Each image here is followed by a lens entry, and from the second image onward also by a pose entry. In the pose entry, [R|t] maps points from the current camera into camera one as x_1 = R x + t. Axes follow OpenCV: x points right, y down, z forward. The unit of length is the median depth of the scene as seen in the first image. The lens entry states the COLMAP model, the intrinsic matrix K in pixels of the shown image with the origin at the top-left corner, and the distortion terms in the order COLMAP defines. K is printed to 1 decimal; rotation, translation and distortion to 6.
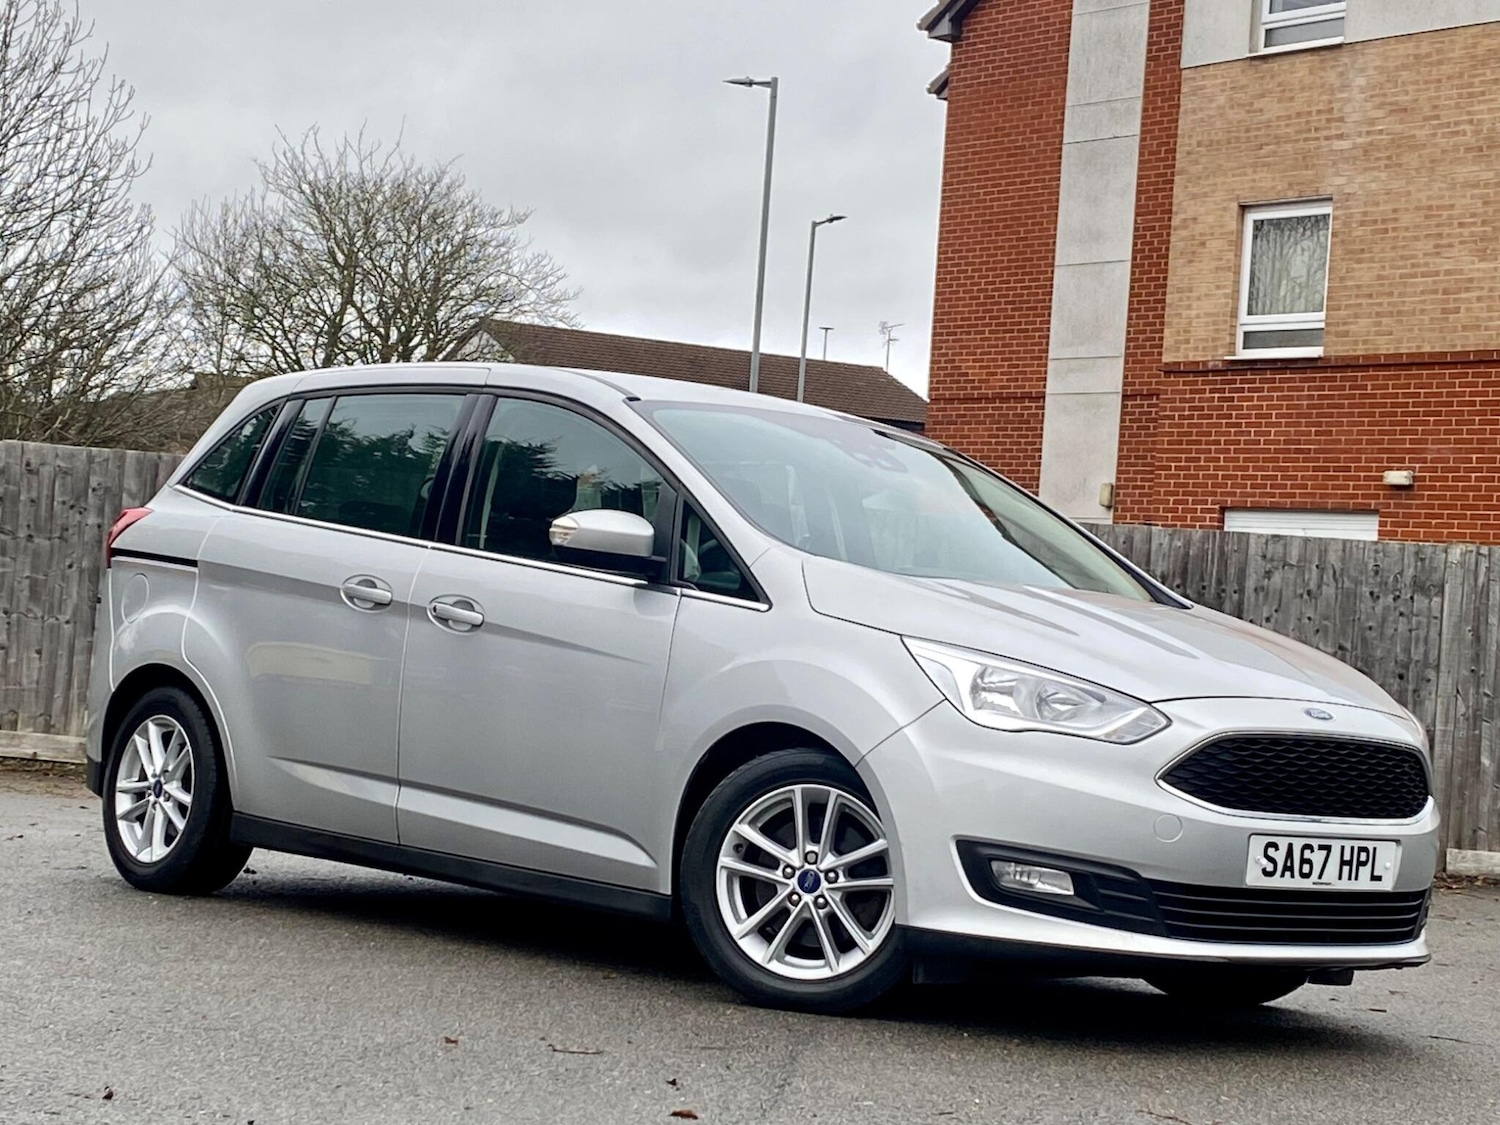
lens RADIAL K [[3004.3, 0, 746.4], [0, 3004.3, 540.3], [0, 0, 1]] dist [0.214236, -0.700554]
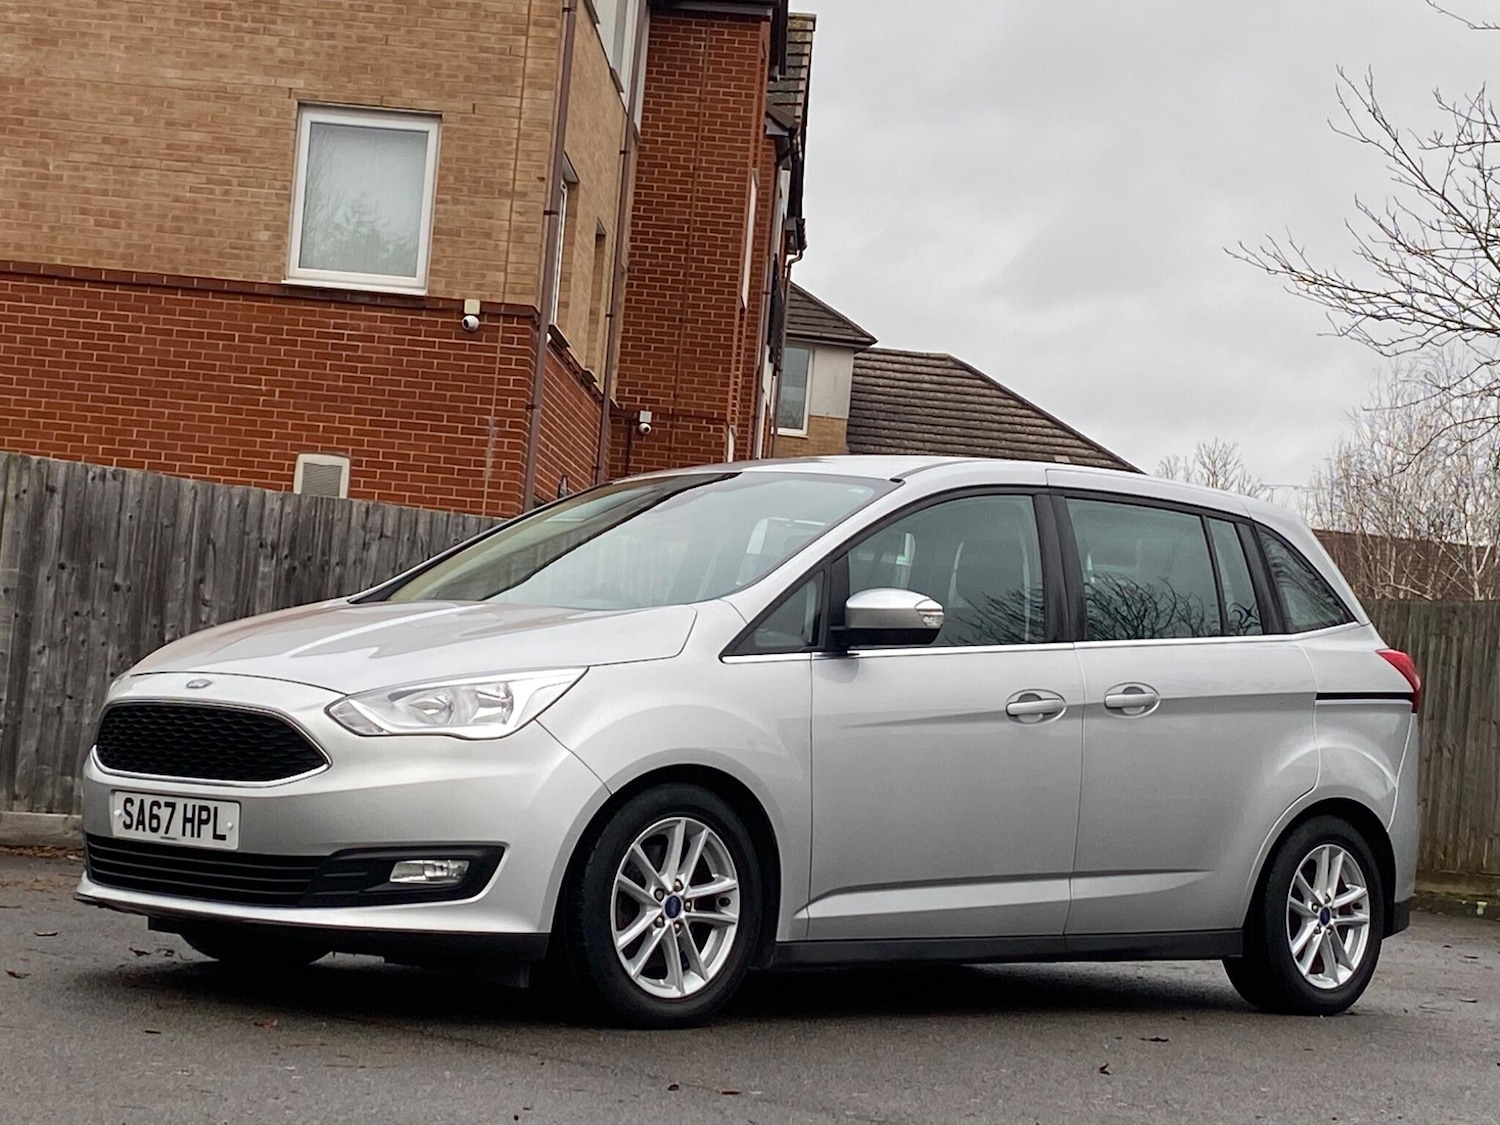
lens RADIAL K [[3100.3, 0, 749.7], [0, 3100.3, 551.3], [0, 0, 1]] dist [0.200890, -0.495991]
pose [[0.640282, 0.019497, 0.767893, -0.318444], [-0.061880, 0.997738, 0.026264, -0.012768], [-0.765644, -0.064333, 0.640040, 0.197161]]
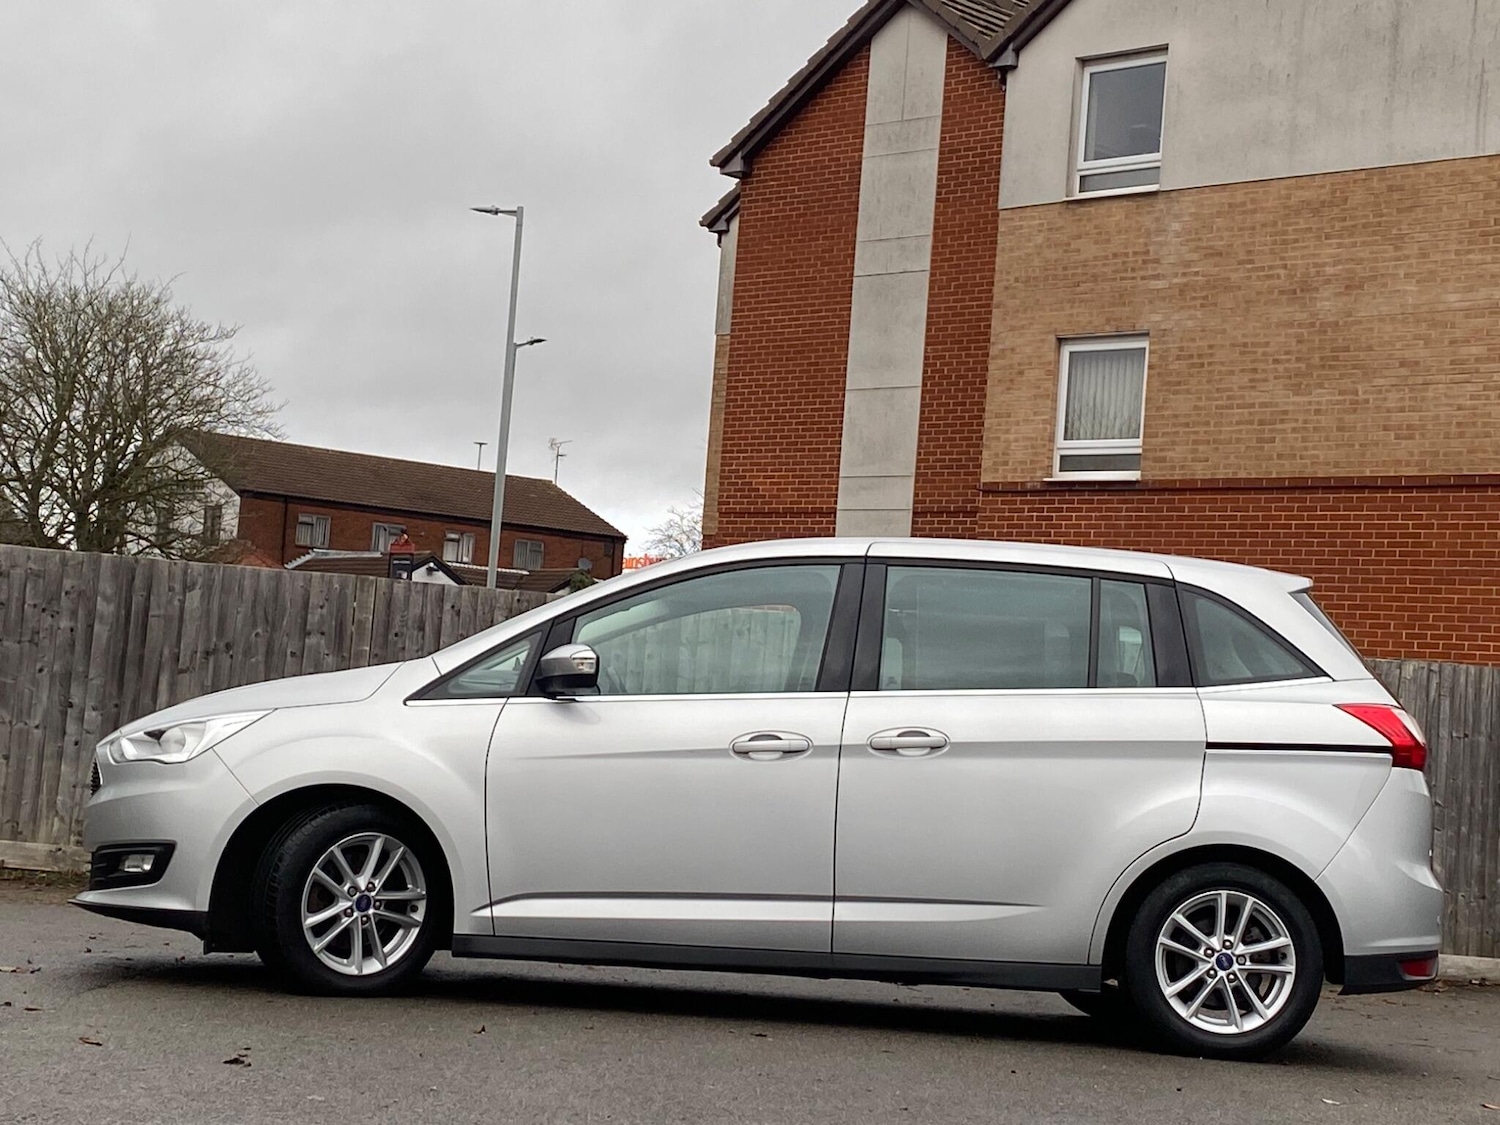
lens RADIAL K [[2774.2, 0, 750.3], [0, 2774.2, 545.8], [0, 0, 1]] dist [0.188578, -0.539076]
pose [[0.990122, 0.014716, 0.139436, -0.084485], [-0.009921, 0.999337, -0.035024, -0.001535], [-0.139859, 0.033294, 0.989612, 0.044136]]
